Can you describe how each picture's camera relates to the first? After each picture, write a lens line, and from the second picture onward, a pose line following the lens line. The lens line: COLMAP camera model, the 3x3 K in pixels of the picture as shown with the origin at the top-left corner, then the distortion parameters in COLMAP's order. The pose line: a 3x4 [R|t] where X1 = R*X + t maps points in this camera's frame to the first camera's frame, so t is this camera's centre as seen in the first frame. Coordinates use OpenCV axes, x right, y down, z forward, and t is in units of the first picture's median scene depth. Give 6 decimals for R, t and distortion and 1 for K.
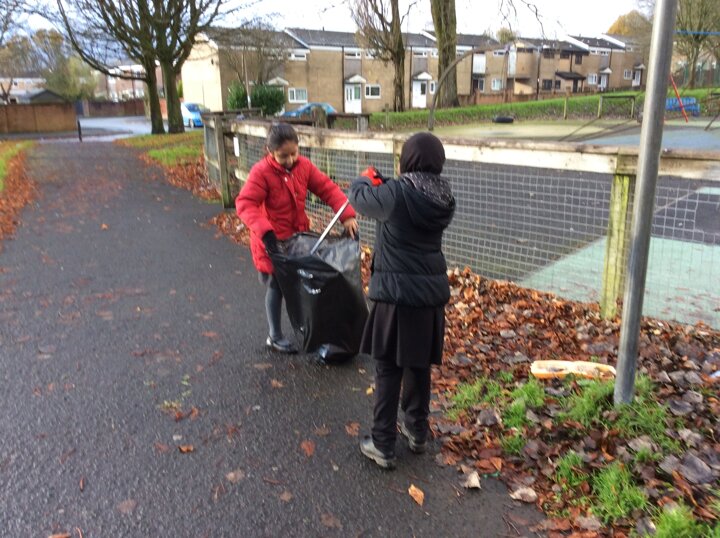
lens RADIAL K [[645.7, 0, 361.3], [0, 645.7, 273.9], [0, 0, 1]] dist [0.116447, -0.229744]
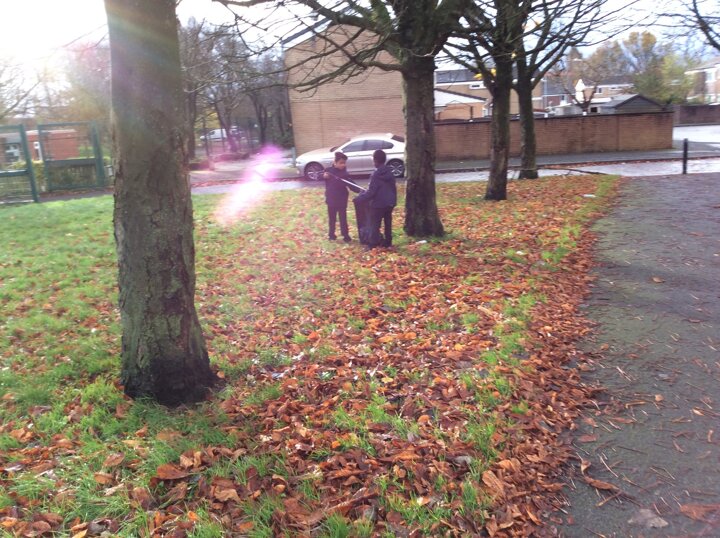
lens RADIAL K [[645.7, 0, 361.3], [0, 645.7, 273.9], [0, 0, 1]] dist [0.116447, -0.229744]
pose [[0.688387, 0.128020, -0.713957, -0.130409], [-0.132583, 0.989927, 0.049669, -0.069854], [0.713124, 0.060467, 0.698426, 0.249661]]
